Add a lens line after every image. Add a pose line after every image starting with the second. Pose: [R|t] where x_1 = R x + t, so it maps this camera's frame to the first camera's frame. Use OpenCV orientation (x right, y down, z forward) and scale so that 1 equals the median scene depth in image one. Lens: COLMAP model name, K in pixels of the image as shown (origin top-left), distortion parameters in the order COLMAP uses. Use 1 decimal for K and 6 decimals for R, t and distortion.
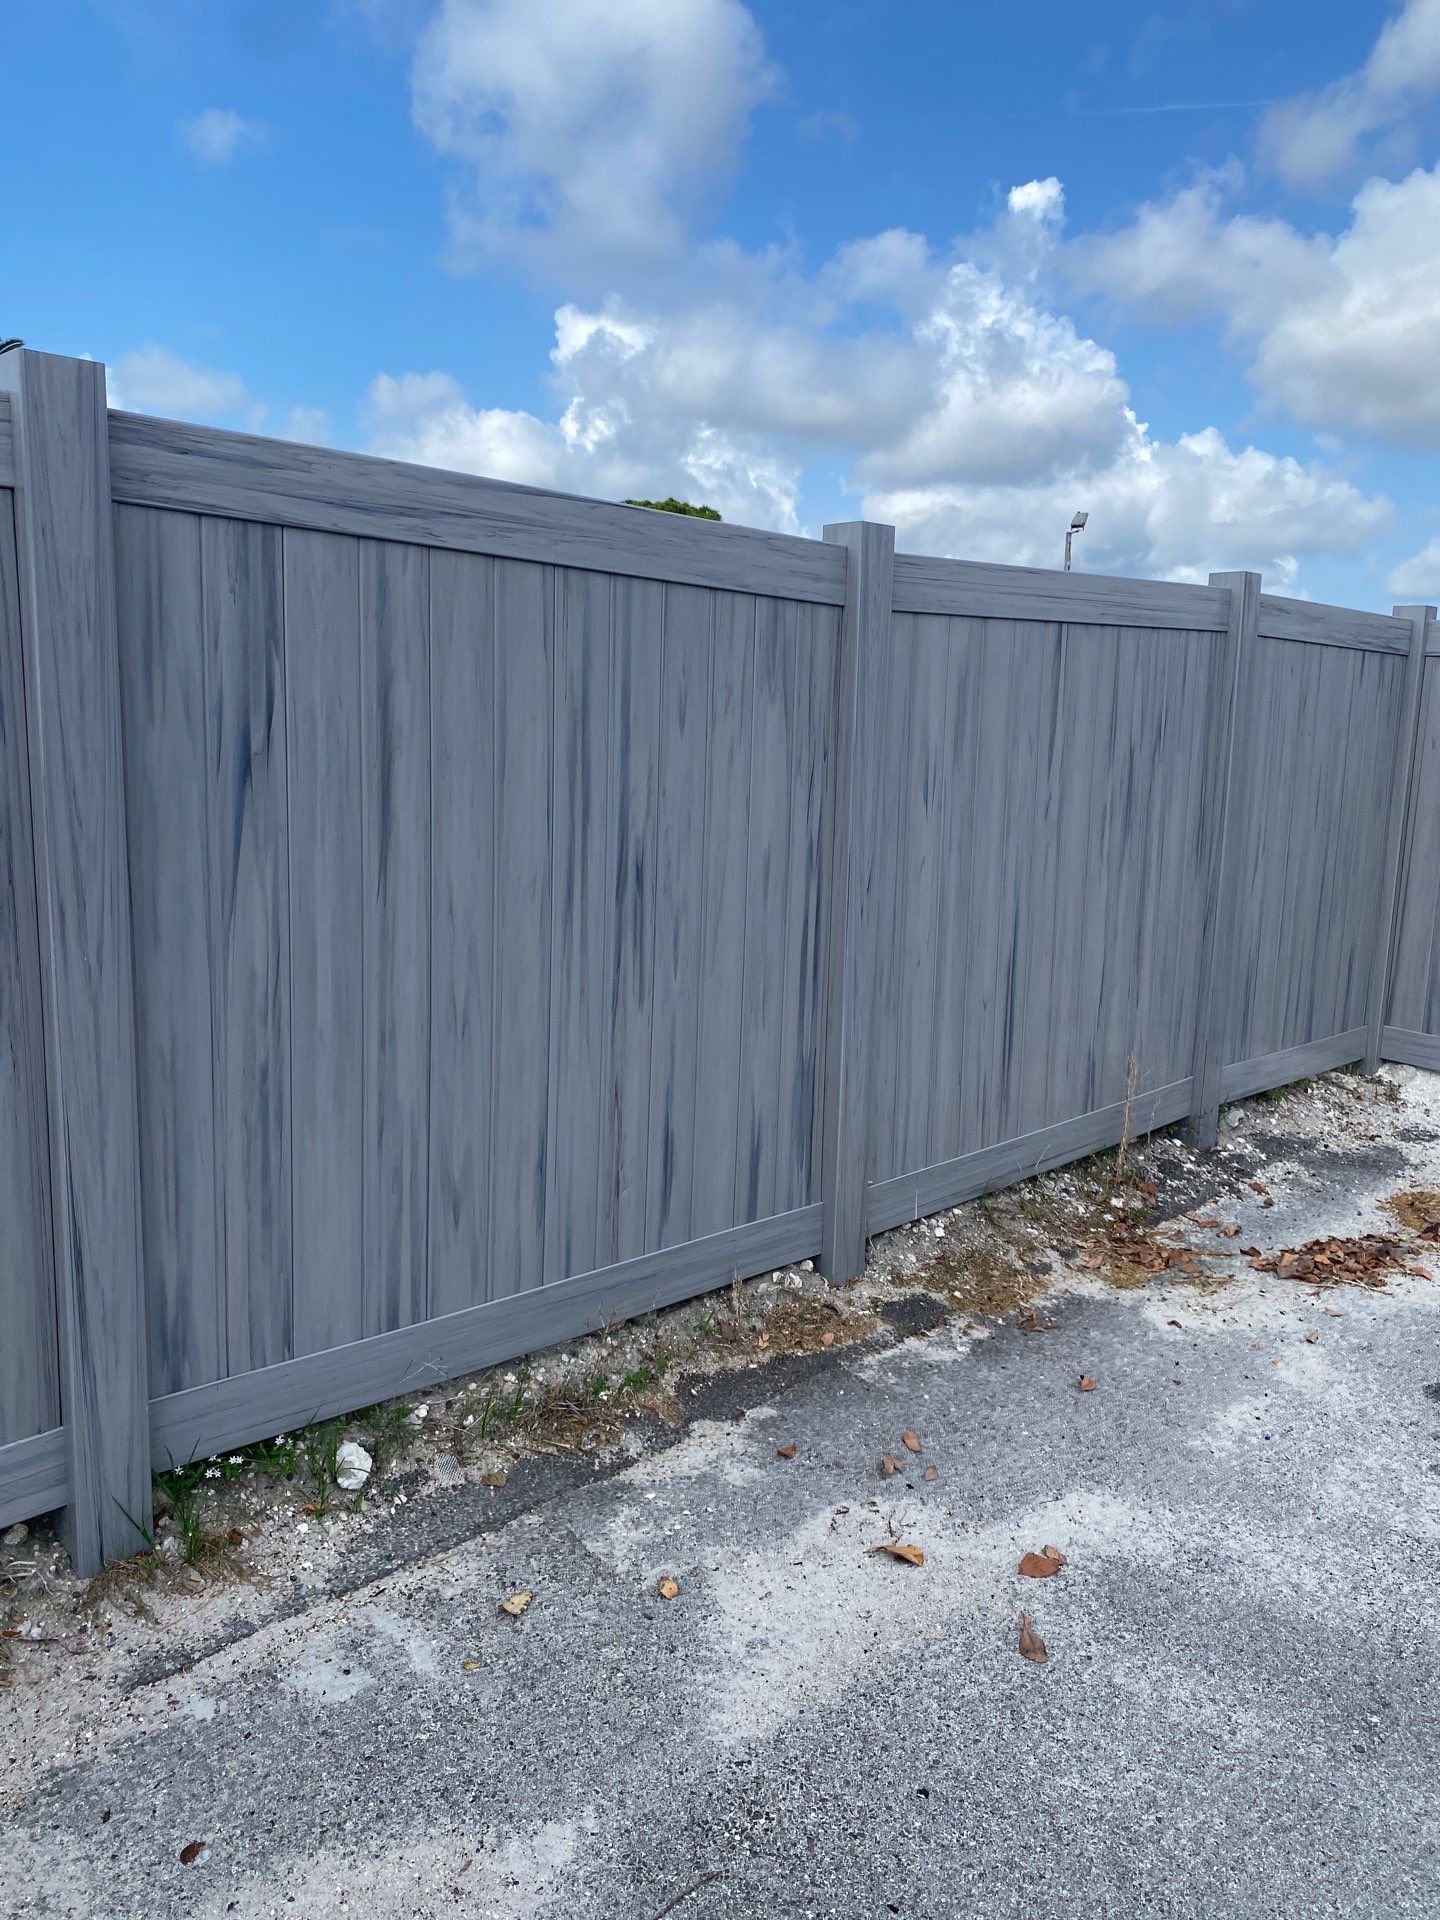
lens RADIAL K [[1461.9, 0, 729.6], [0, 1461.9, 949.6], [0, 0, 1]] dist [0.011832, -0.017861]
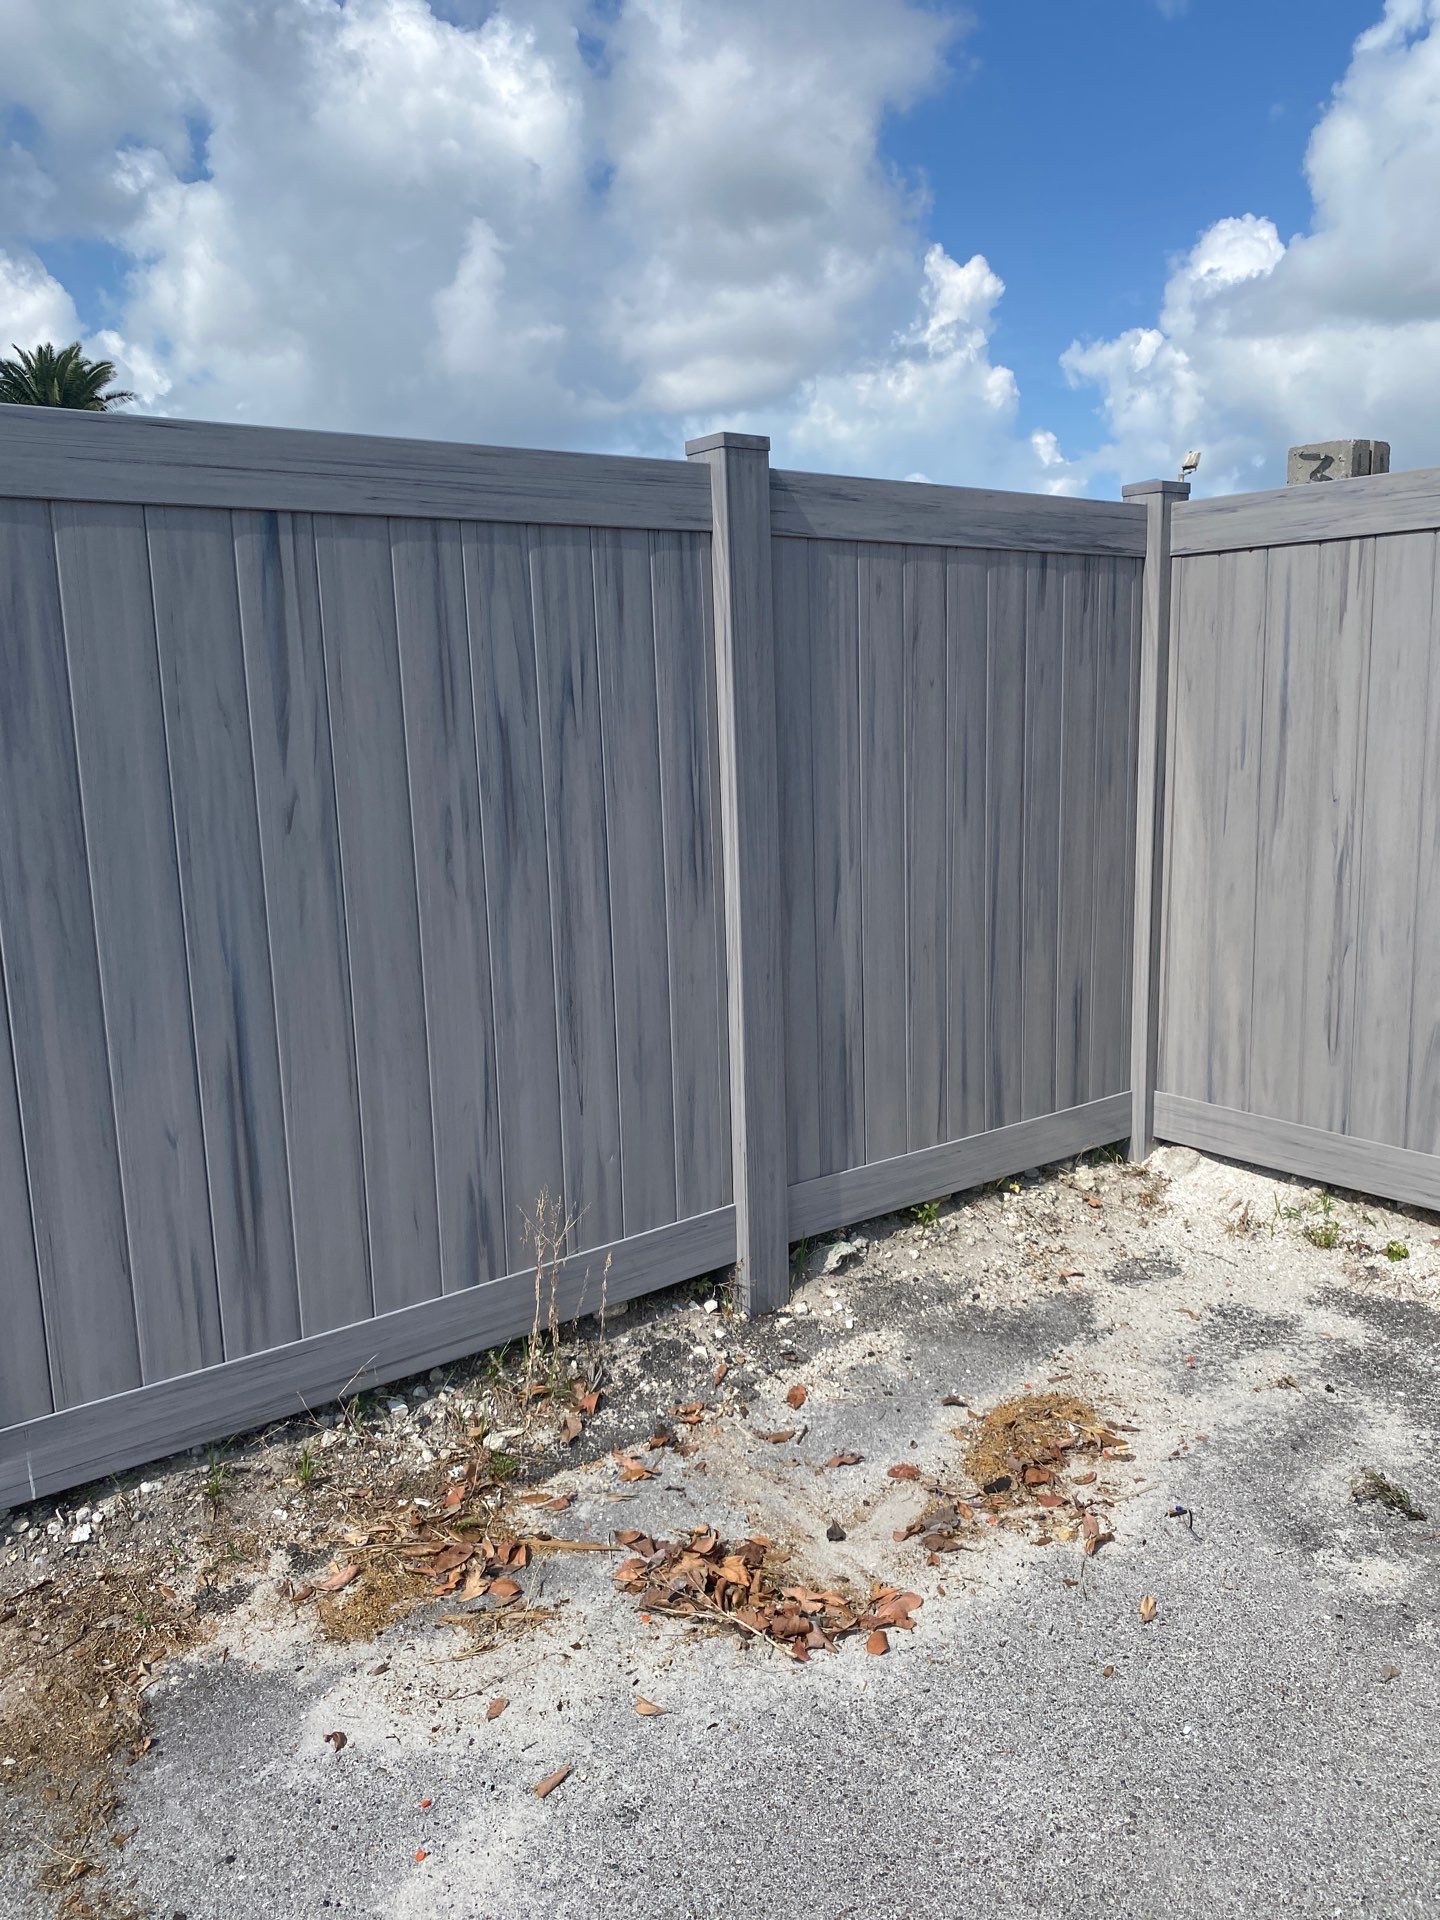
lens RADIAL K [[1461.9, 0, 744.3], [0, 1461.9, 954.8], [0, 0, 1]] dist [0.011832, -0.017861]
pose [[0.992917, -0.037785, -0.112639, 0.420483], [0.039533, 0.999129, 0.013327, -0.036555], [0.112037, -0.017686, 0.993547, 0.365853]]
